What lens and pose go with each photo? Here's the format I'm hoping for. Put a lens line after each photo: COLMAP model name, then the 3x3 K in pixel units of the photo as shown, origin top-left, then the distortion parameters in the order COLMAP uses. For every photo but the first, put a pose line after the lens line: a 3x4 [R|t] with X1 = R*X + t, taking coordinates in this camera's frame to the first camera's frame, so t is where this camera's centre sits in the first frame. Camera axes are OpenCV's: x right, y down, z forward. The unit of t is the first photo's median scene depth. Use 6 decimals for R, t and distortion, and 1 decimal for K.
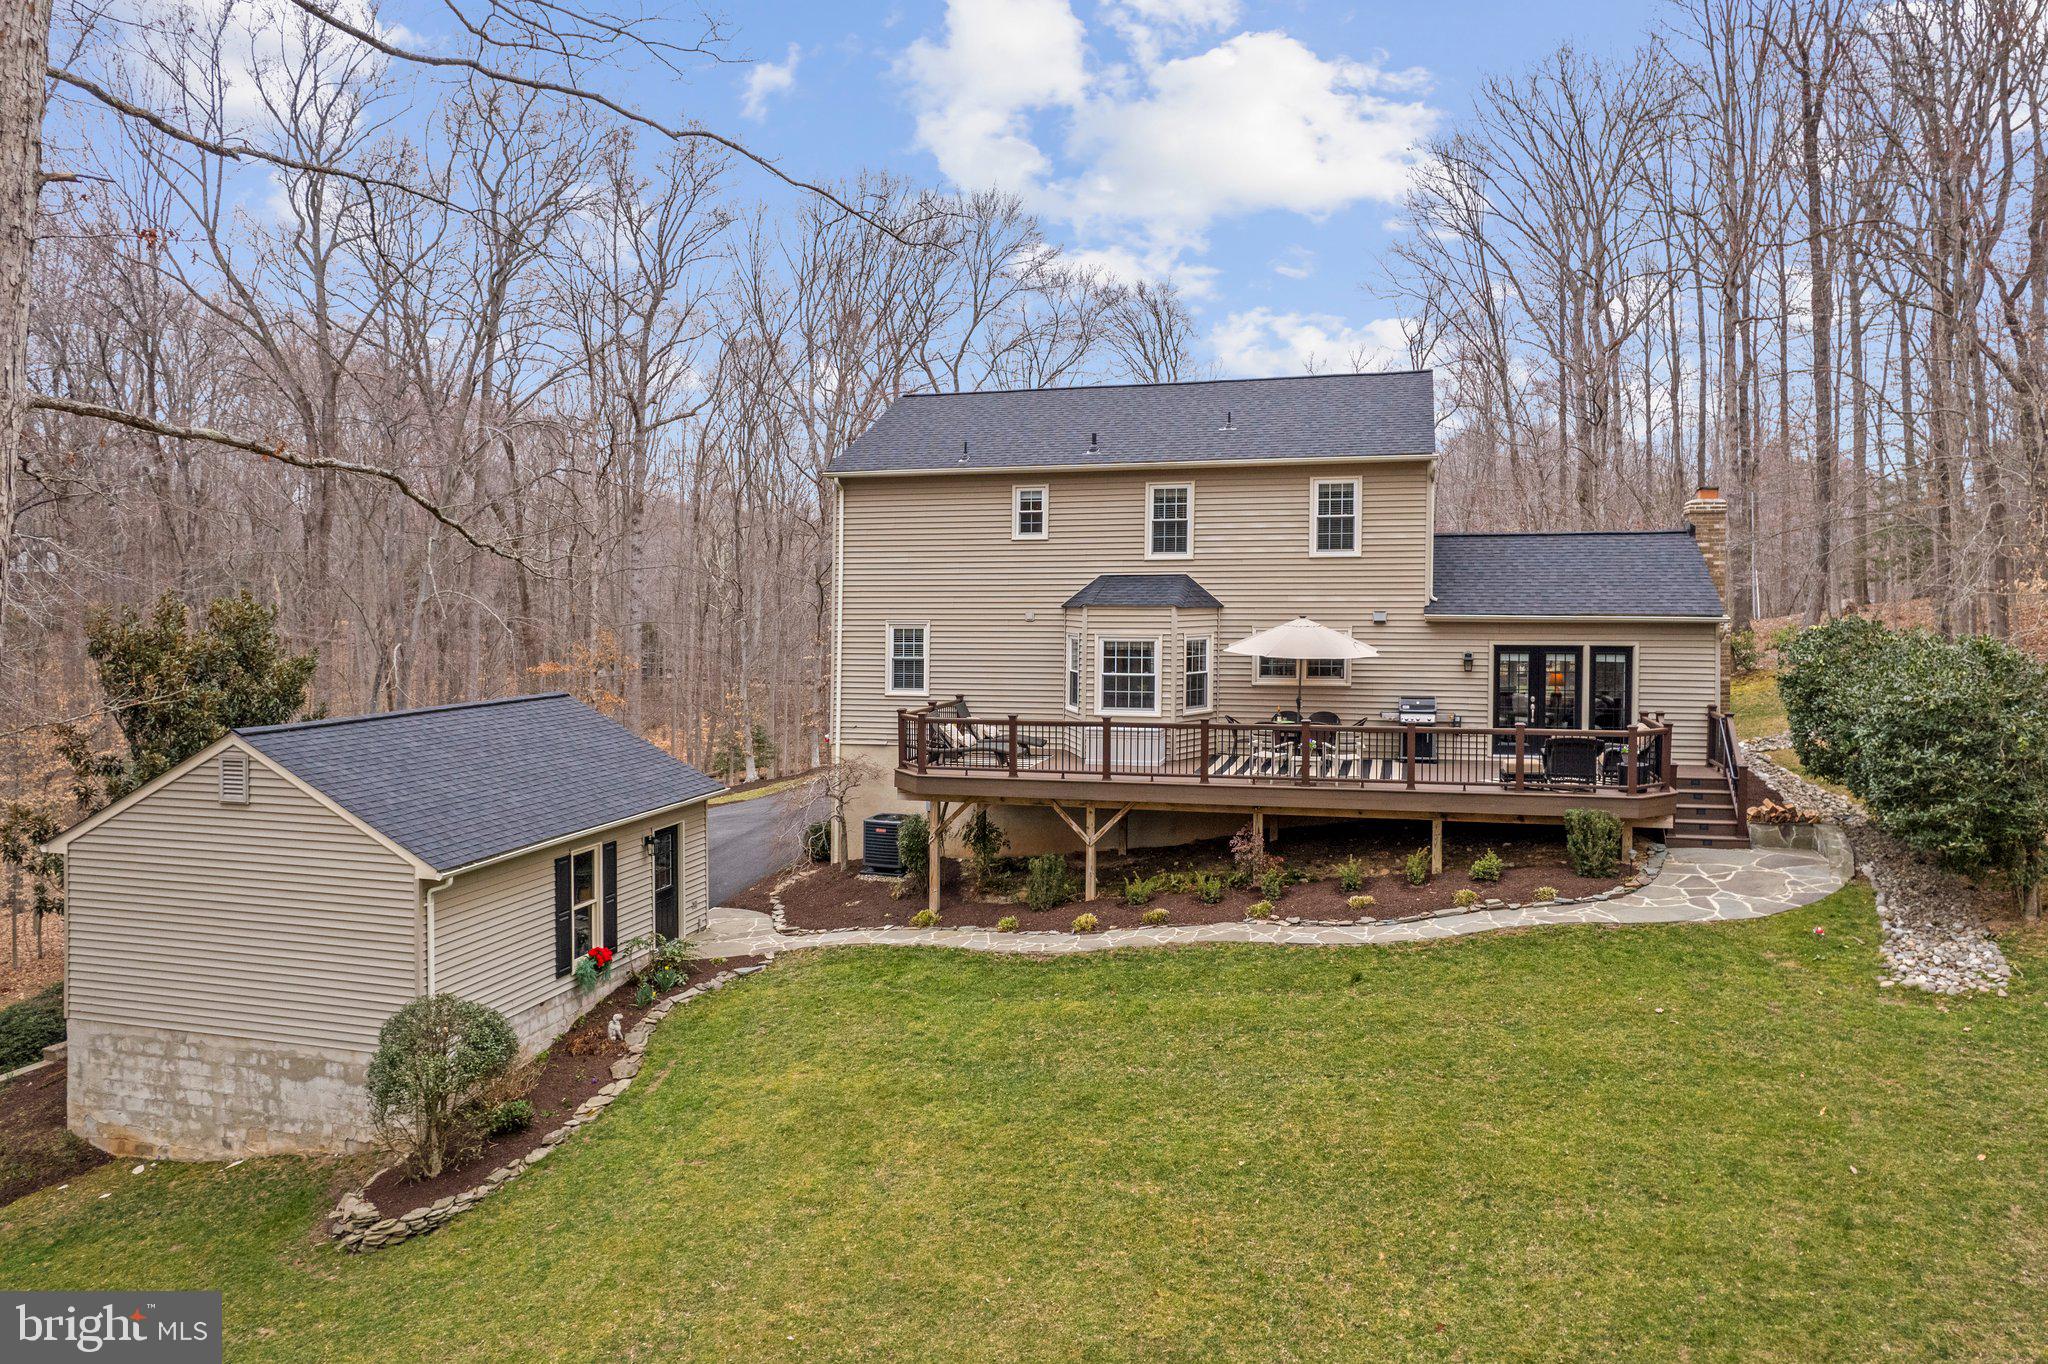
lens RADIAL K [[1348.7, 0, 1016.6], [0, 1348.7, 723.7], [0, 0, 1]] dist [-0.059858, 0.045842]
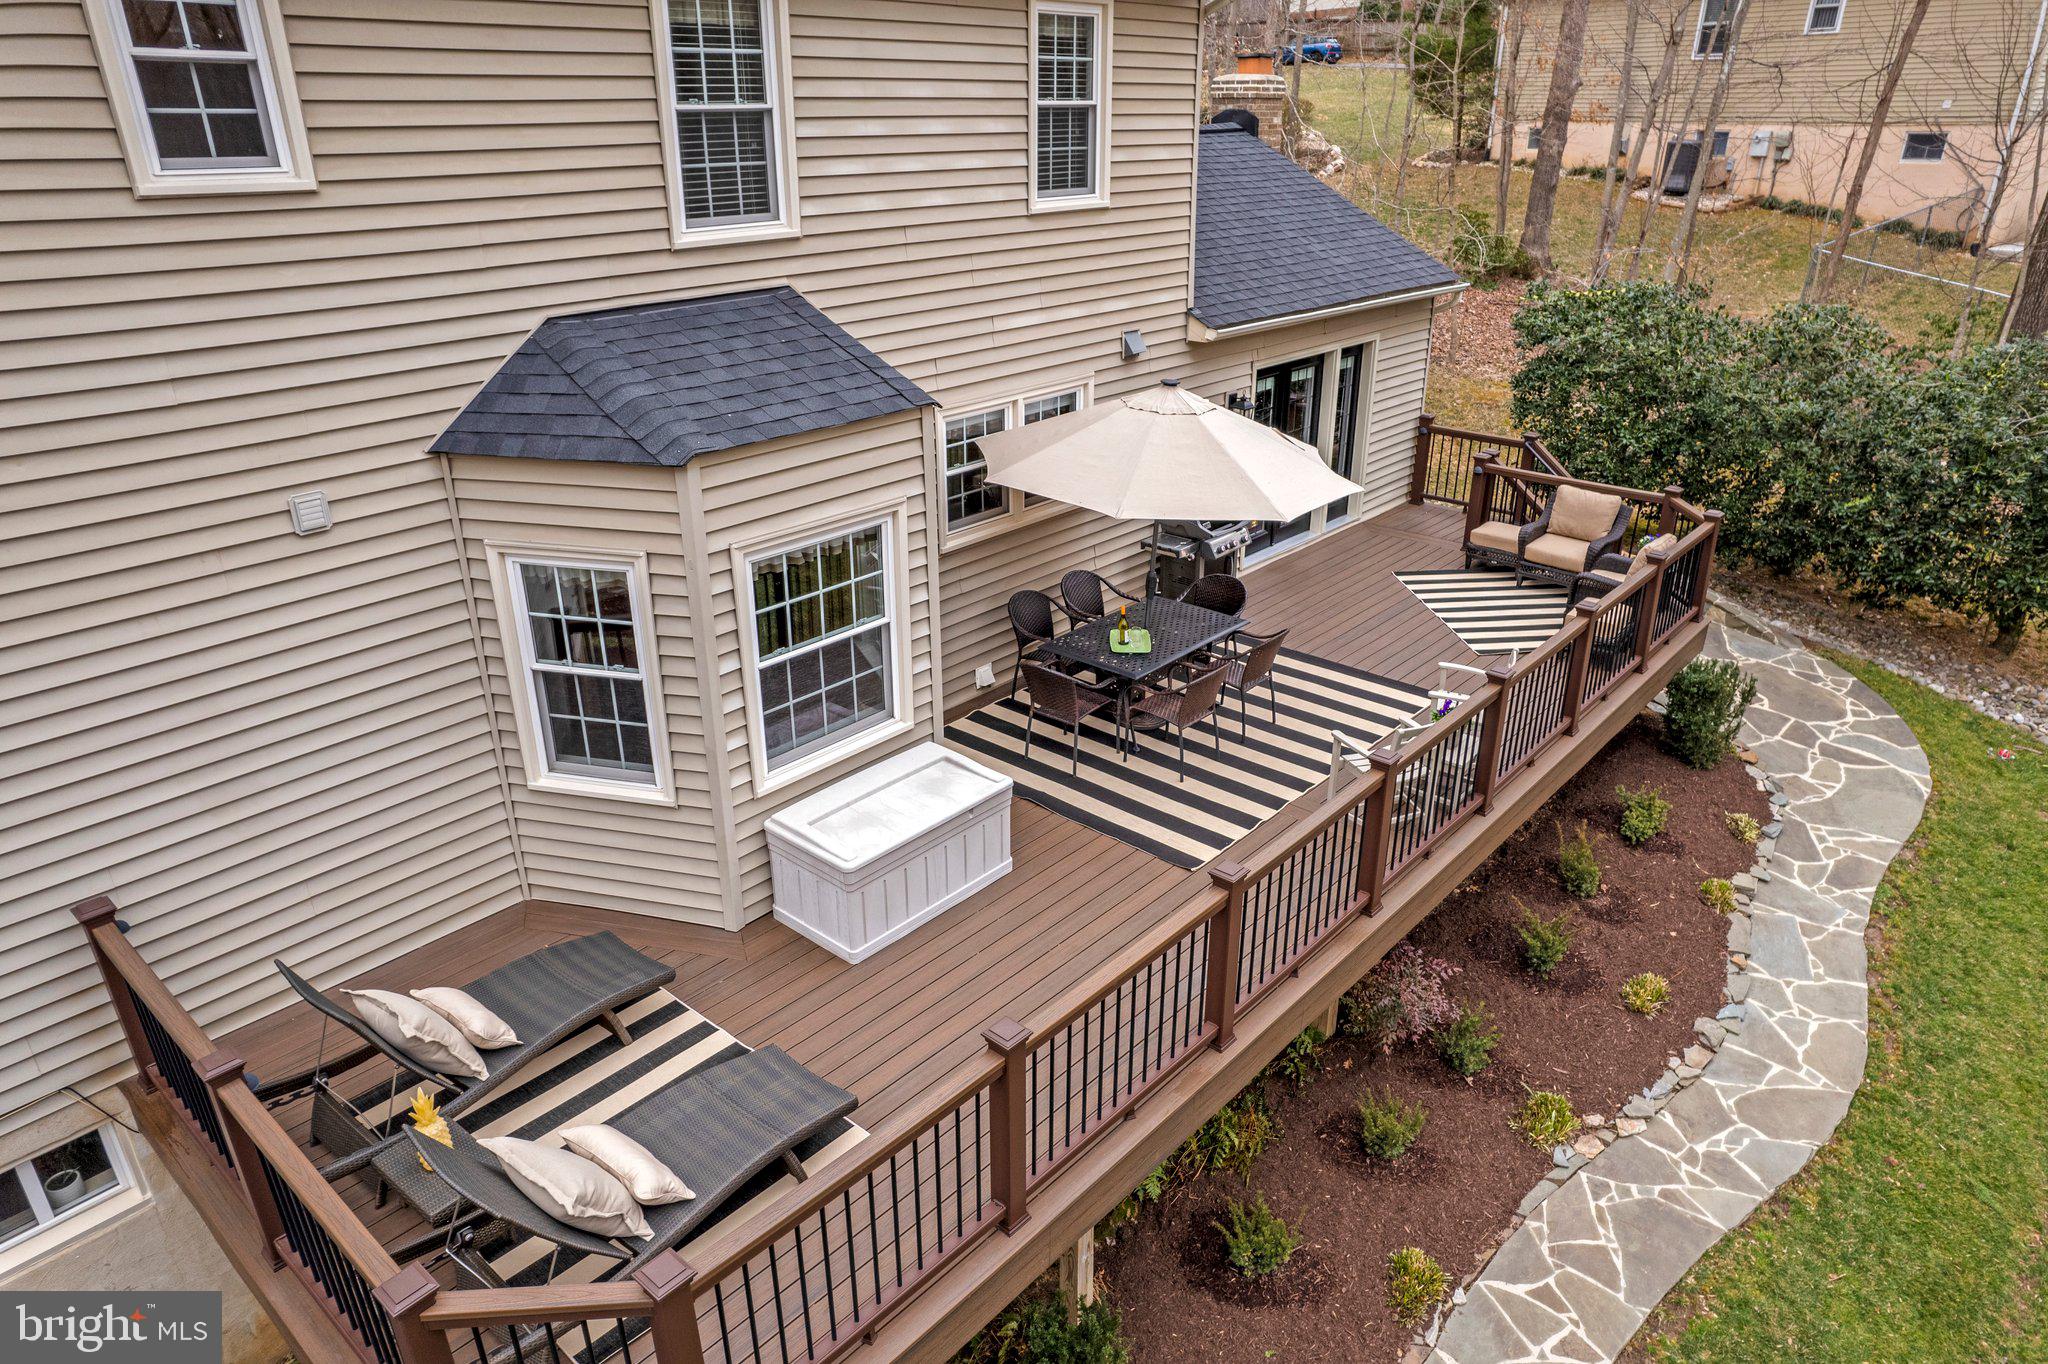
lens RADIAL K [[1348.7, 0, 1067.6], [0, 1348.7, 717.2], [0, 0, 1]] dist [-0.059858, 0.045842]
pose [[0.408838, -0.378183, 0.830559, -0.166258], [0.083645, 0.921793, 0.378551, -0.137577], [-0.908766, -0.085295, 0.408497, 0.830369]]
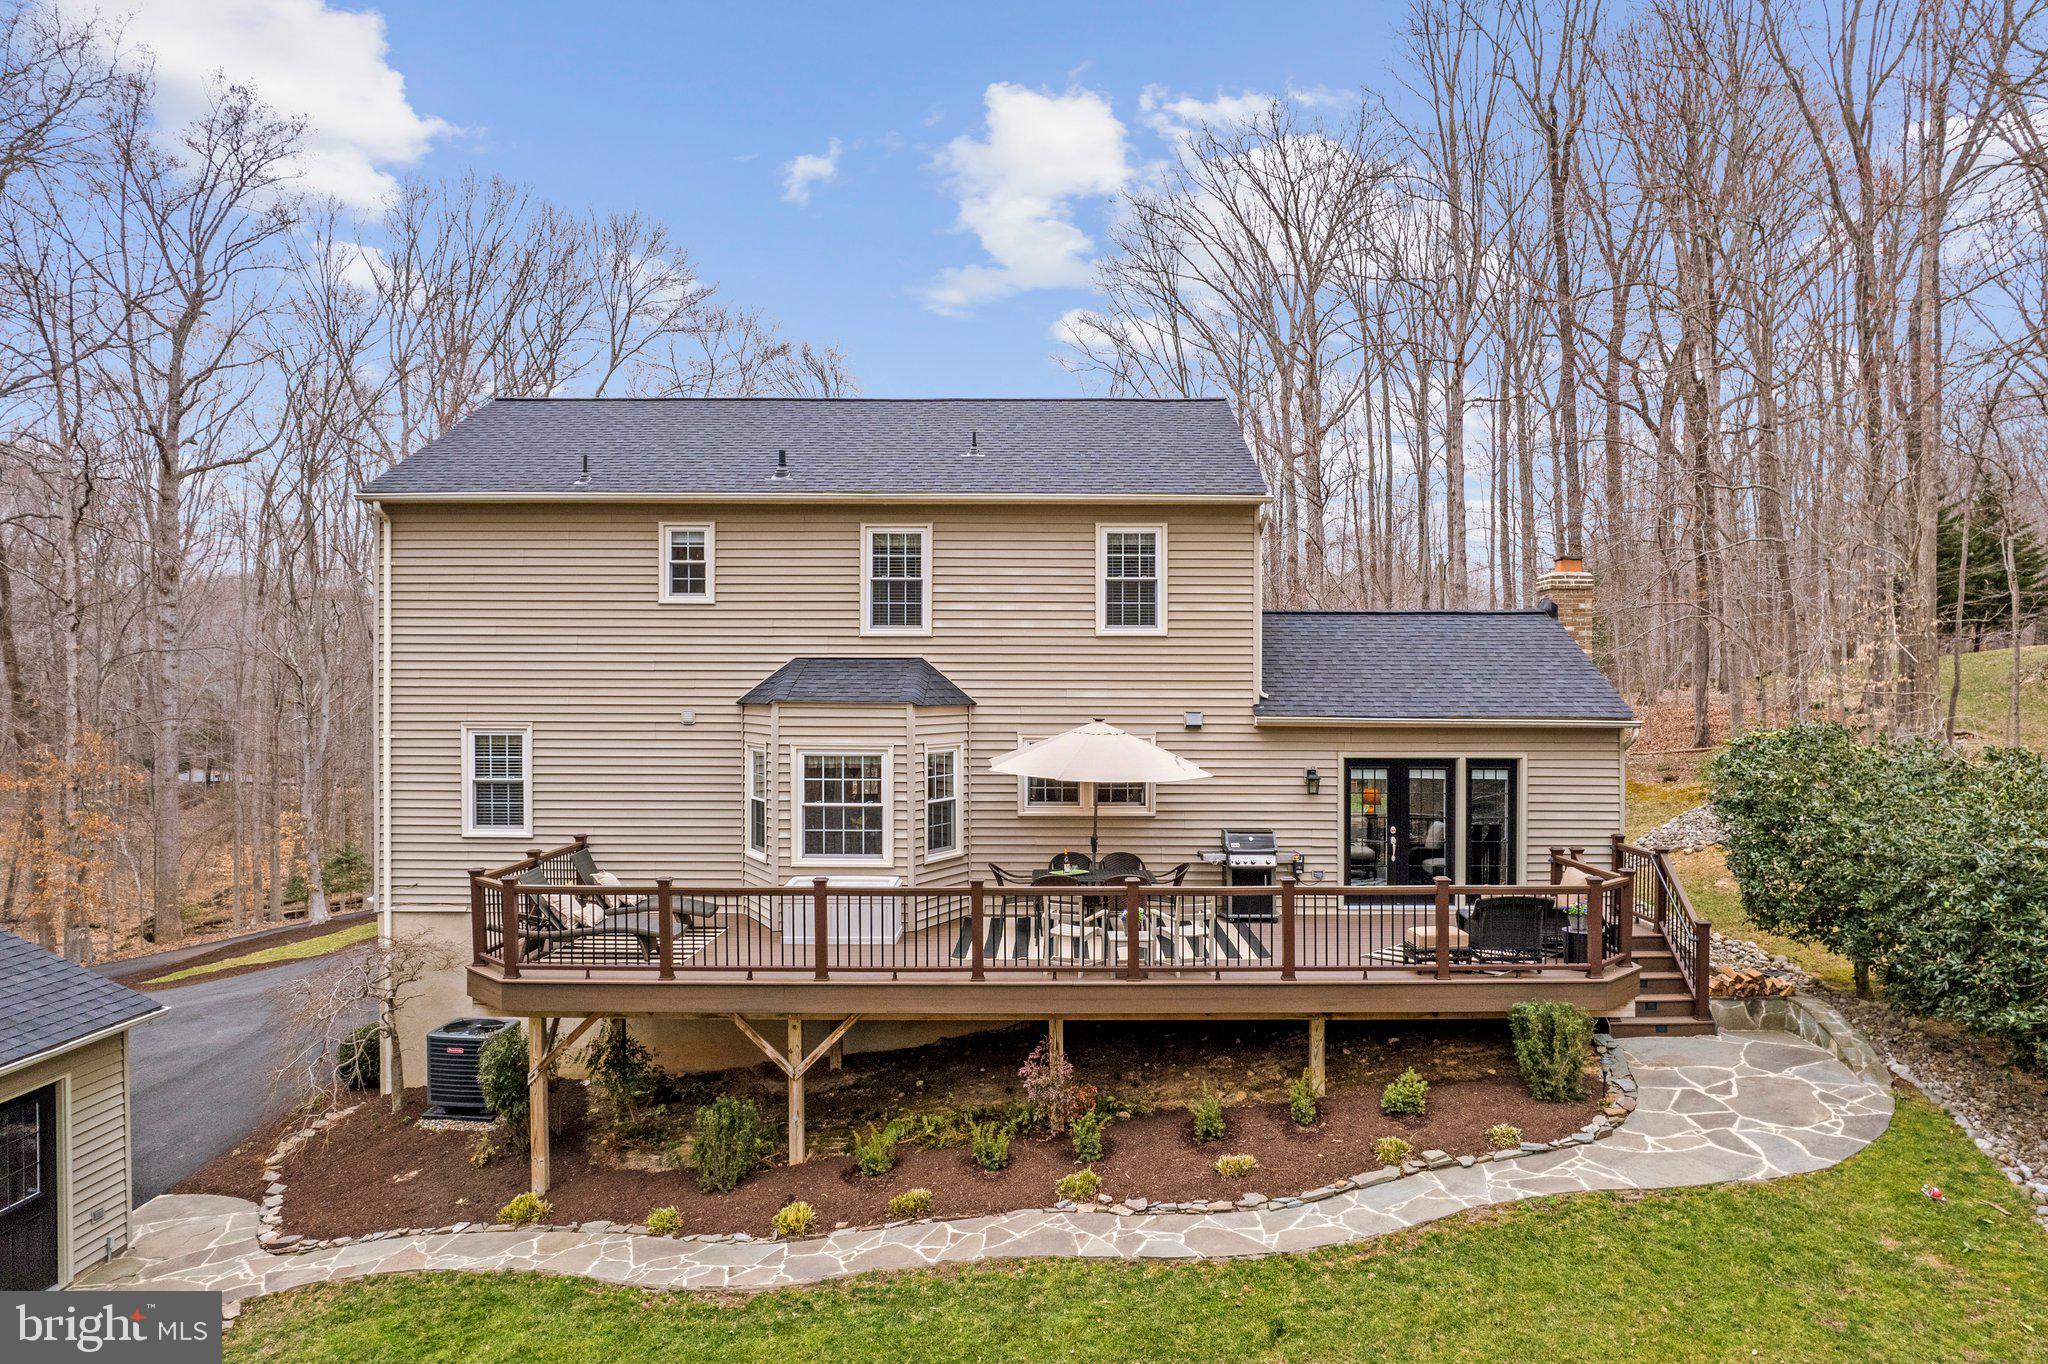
lens RADIAL K [[1348.7, 0, 1054.2], [0, 1348.7, 769.1], [0, 0, 1]] dist [-0.059858, 0.045842]
pose [[0.959553, -0.008632, 0.281395, -0.004392], [0.018890, 0.999251, -0.033761, -0.030033], [-0.280892, 0.037711, 0.958998, 0.332341]]
